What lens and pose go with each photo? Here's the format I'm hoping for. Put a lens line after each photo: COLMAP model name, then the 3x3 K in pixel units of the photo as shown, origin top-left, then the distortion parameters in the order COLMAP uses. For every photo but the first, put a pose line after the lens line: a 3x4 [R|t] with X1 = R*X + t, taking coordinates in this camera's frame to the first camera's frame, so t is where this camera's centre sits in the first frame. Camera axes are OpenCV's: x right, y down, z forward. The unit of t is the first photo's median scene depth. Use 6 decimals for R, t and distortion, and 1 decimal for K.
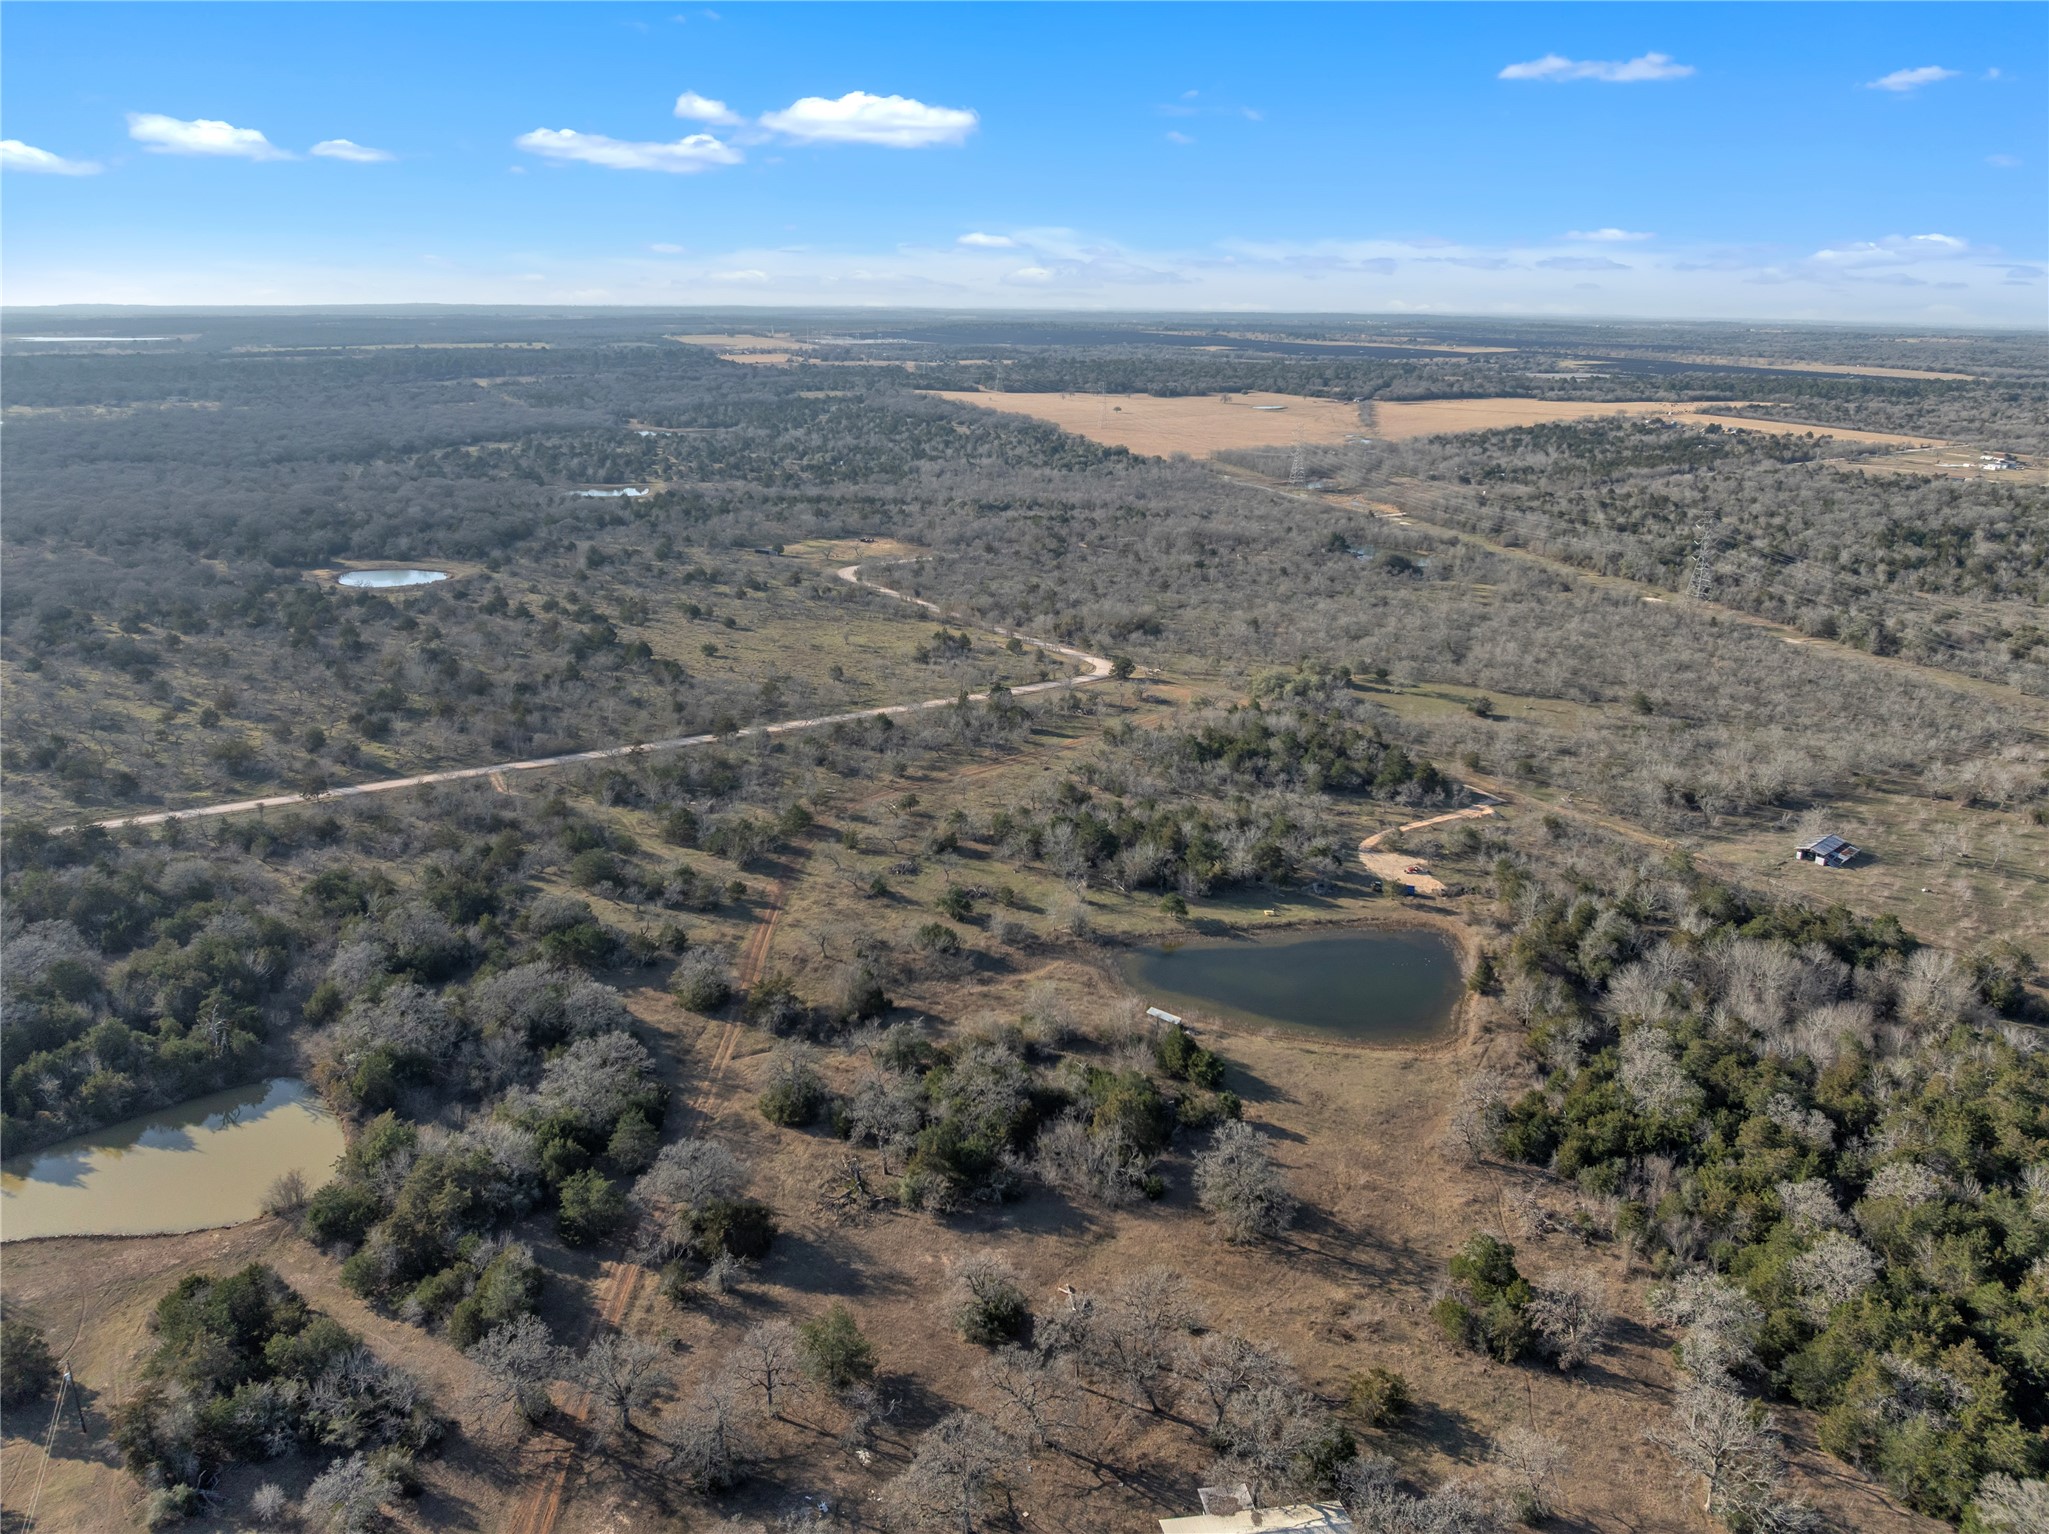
lens RADIAL K [[1454.5, 0, 1024.5], [0, 1454.5, 767.0], [0, 0, 1]] dist [-0.037634, -0.002449]
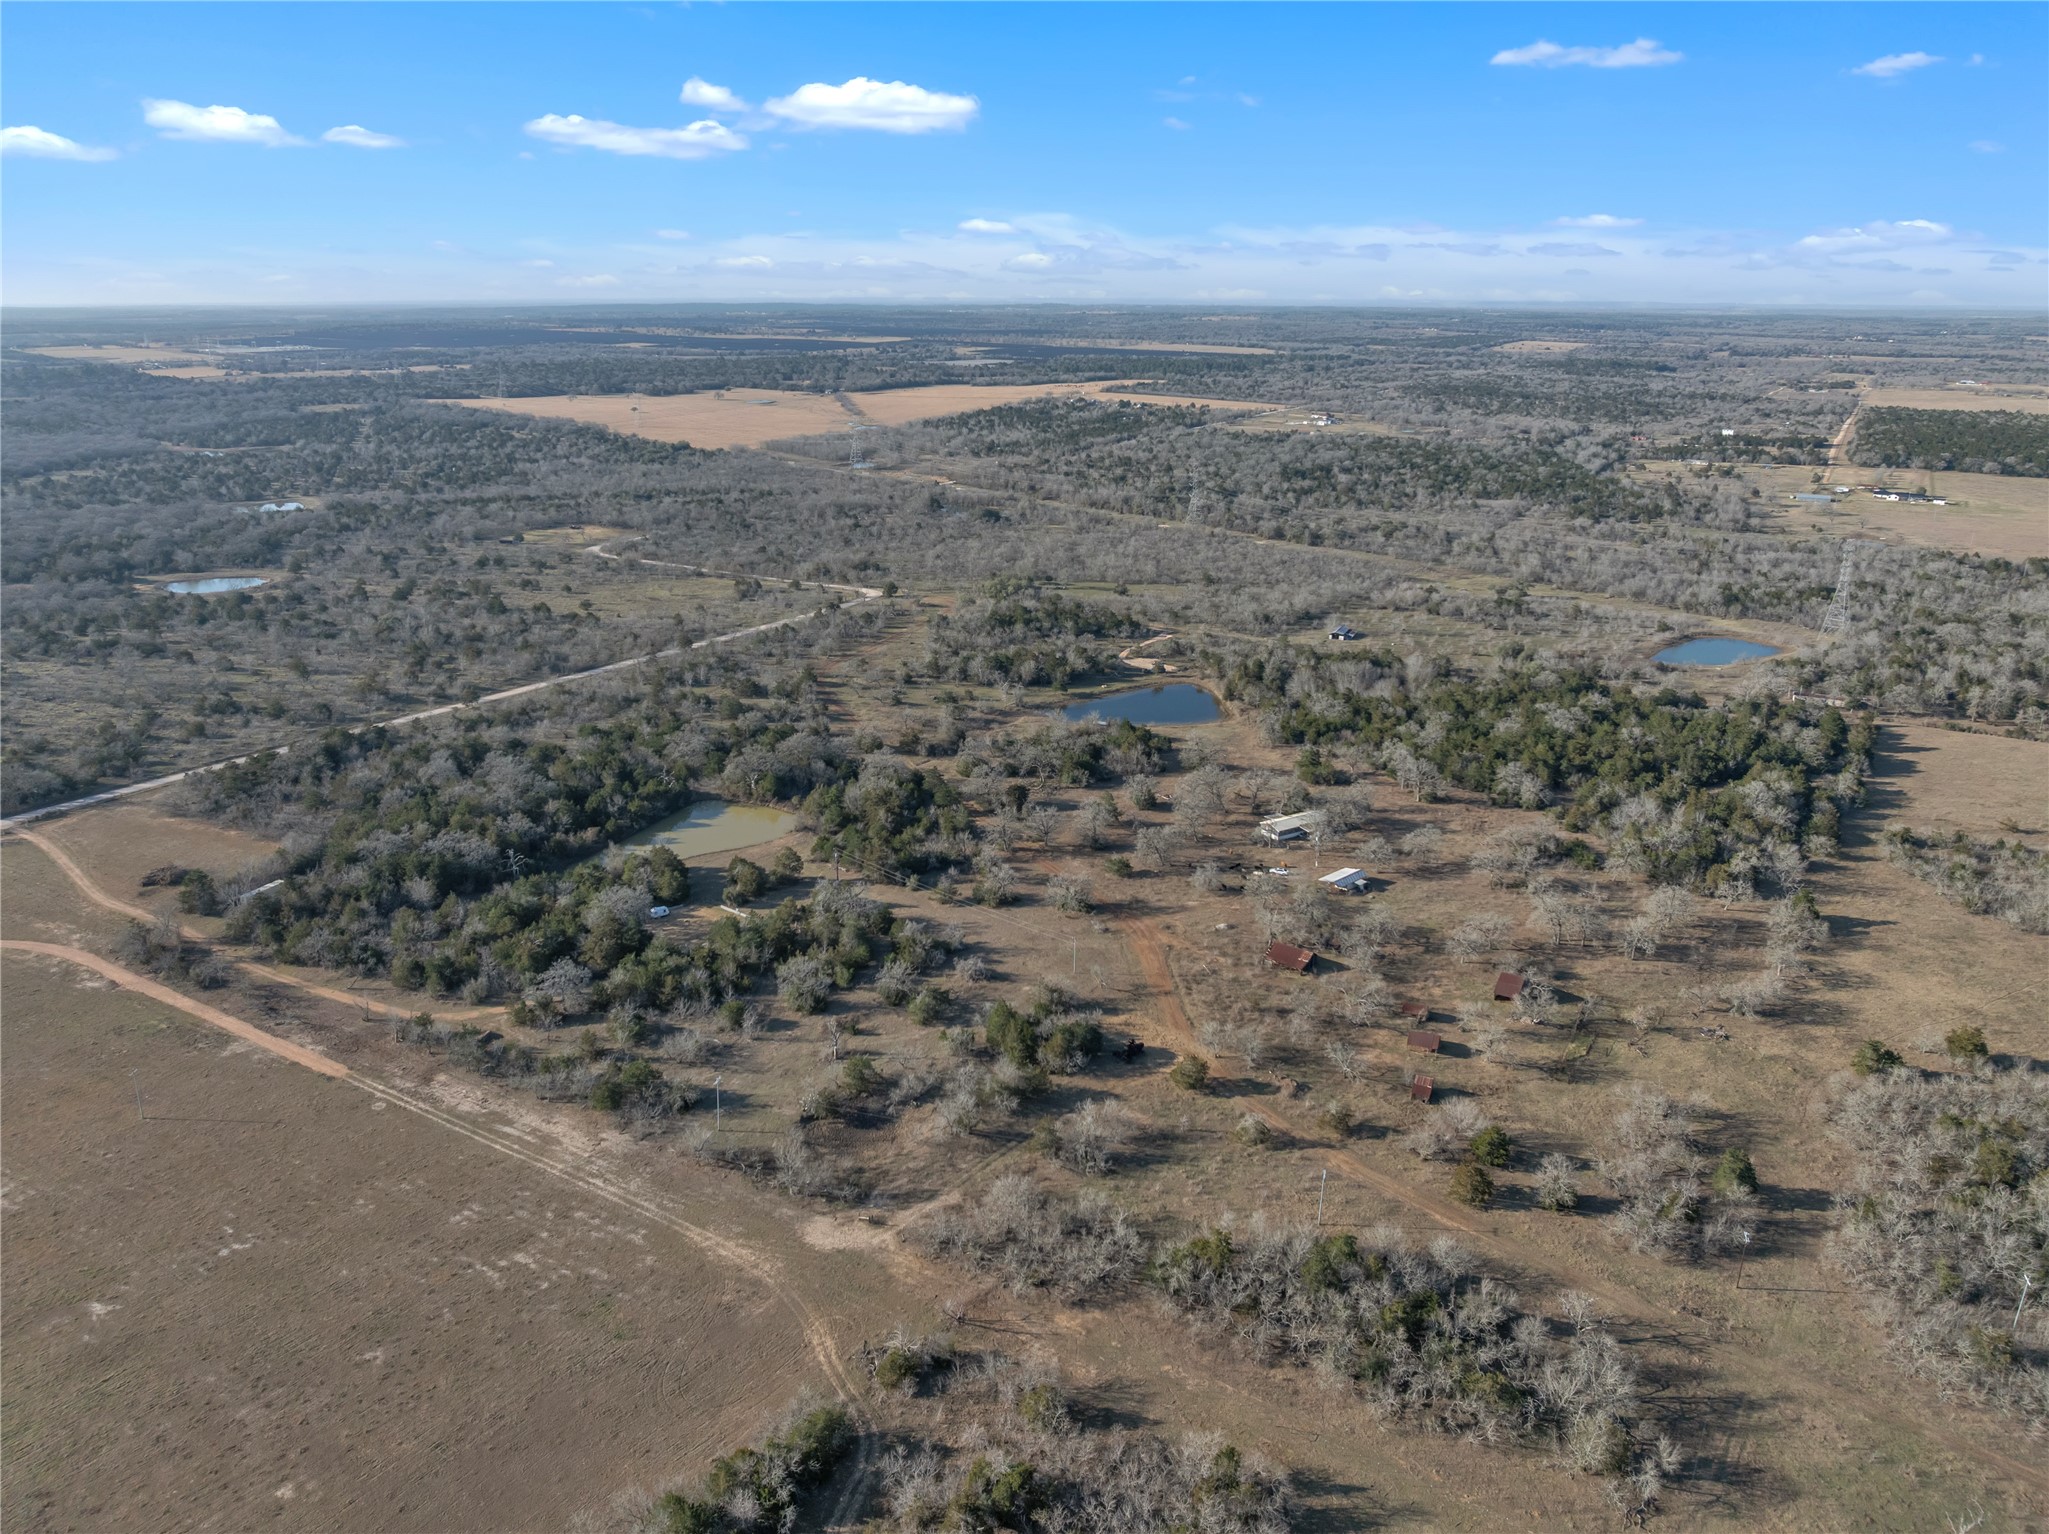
lens RADIAL K [[1454.5, 0, 1024.5], [0, 1454.5, 767.0], [0, 0, 1]] dist [-0.037634, -0.002449]
pose [[0.911719, -0.134464, 0.388184, -0.373249], [0.131169, 0.990738, 0.035111, 0.070515], [-0.389310, 0.018906, 0.920913, -0.375050]]
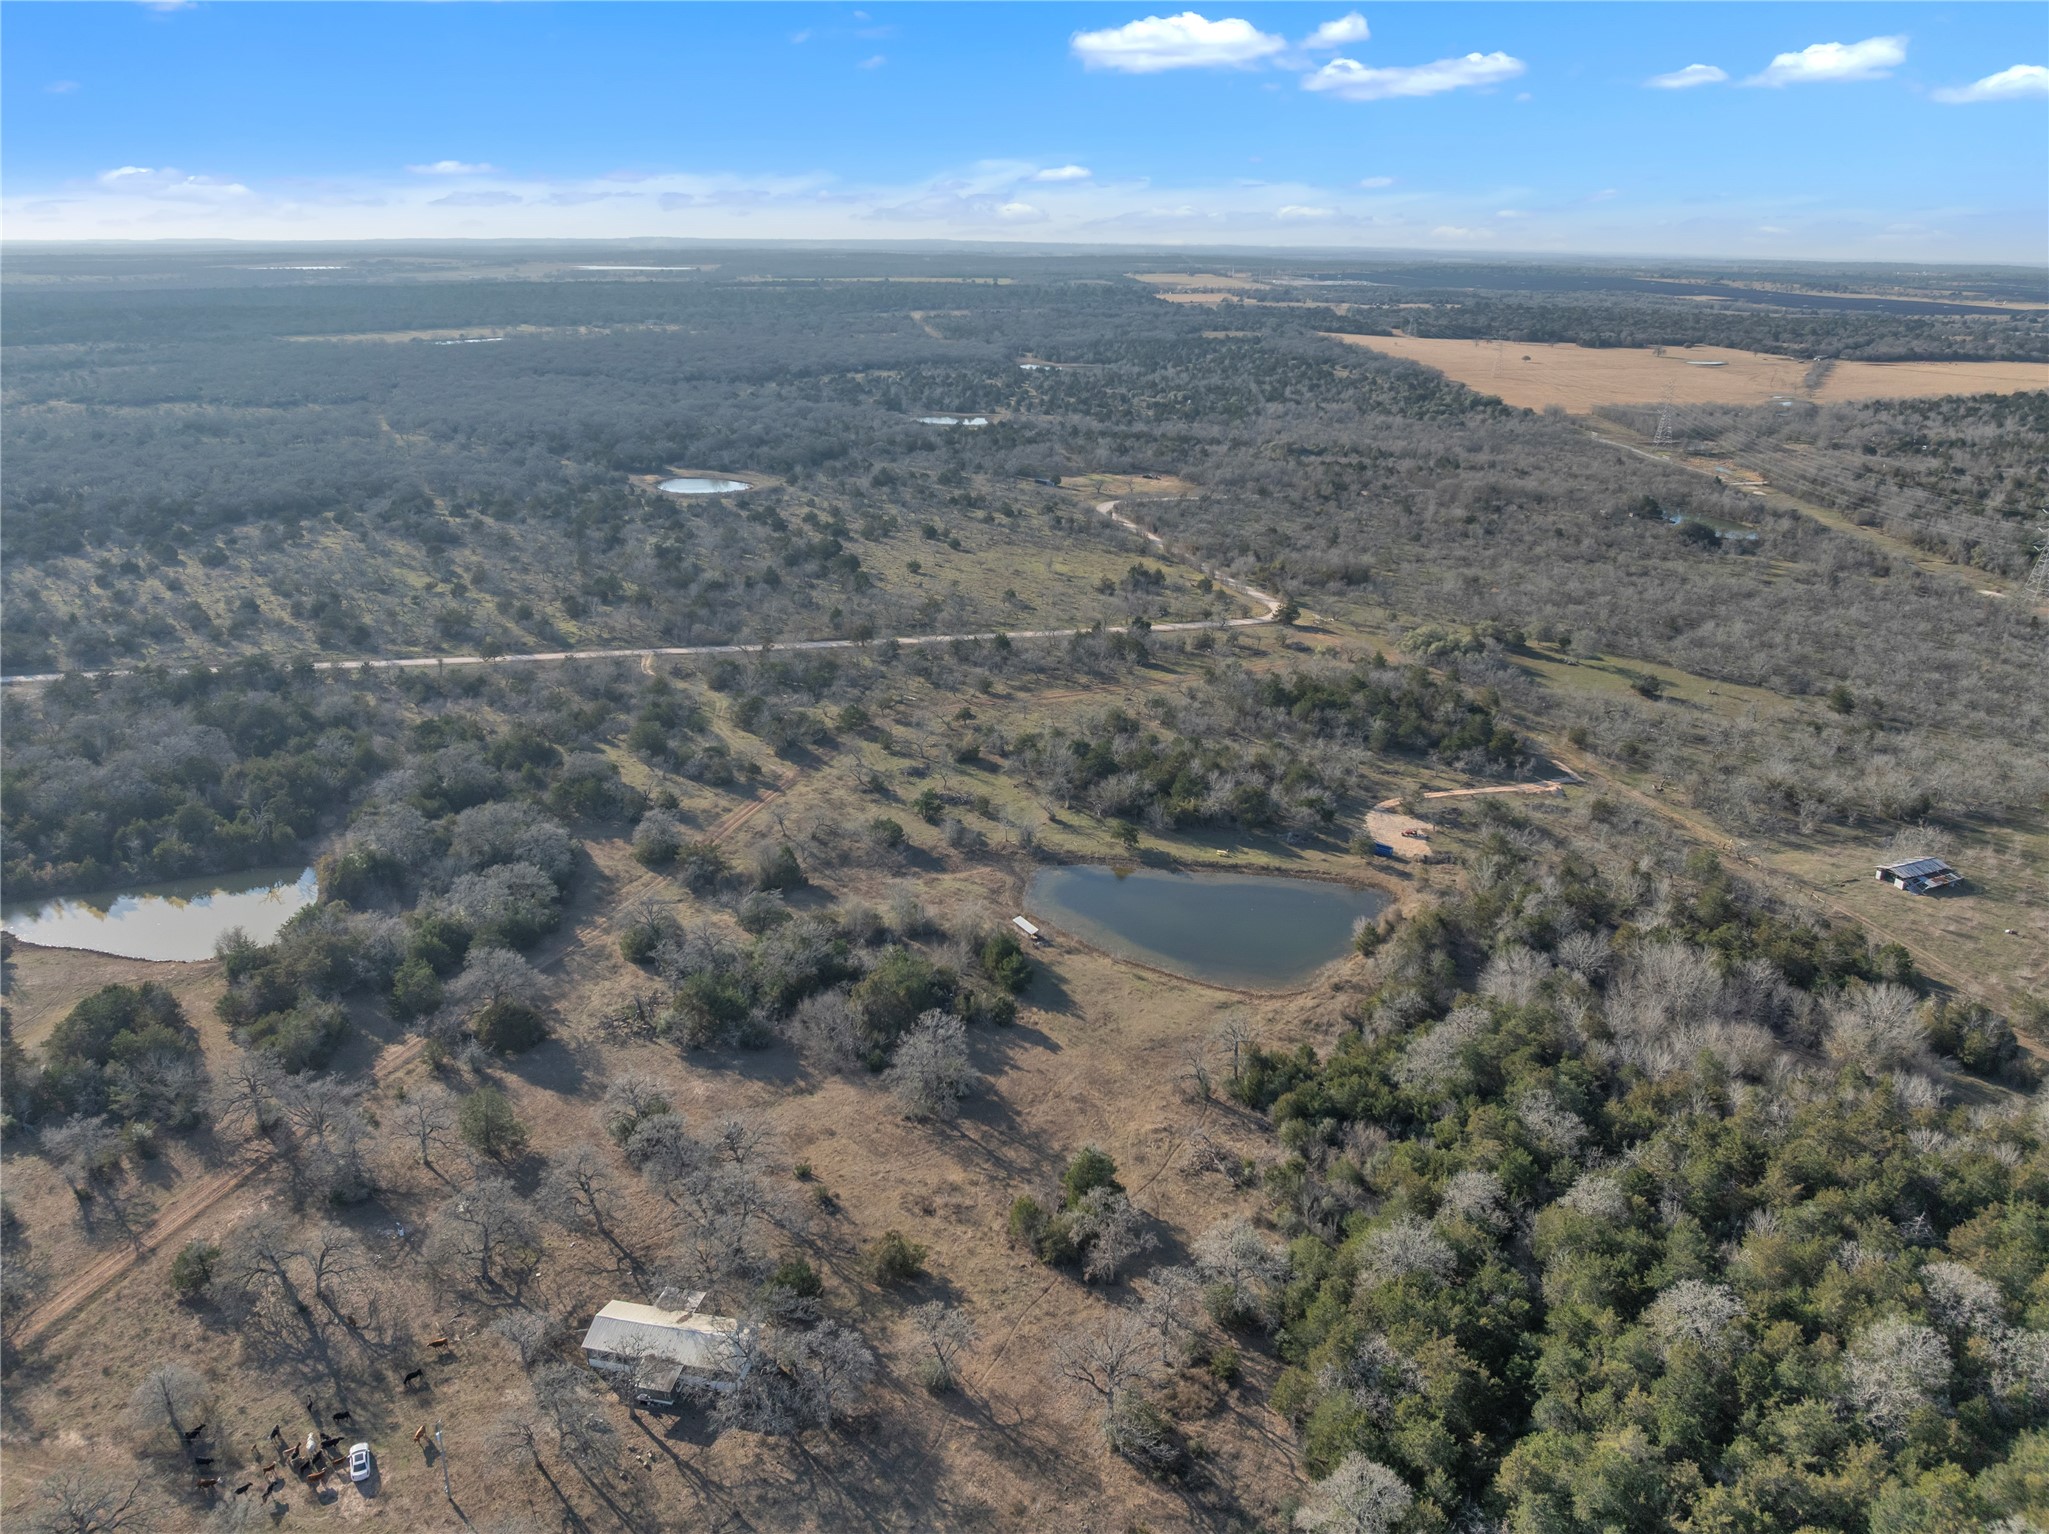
lens RADIAL K [[1451.5, 0, 1024.5], [0, 1451.5, 767.0], [0, 0, 1]] dist [-0.041205, 0.004635]
pose [[0.946999, 0.112052, -0.301061, 0.190130], [-0.100442, 0.993486, 0.053820, 0.000603], [0.305131, -0.020728, 0.952085, 0.001915]]
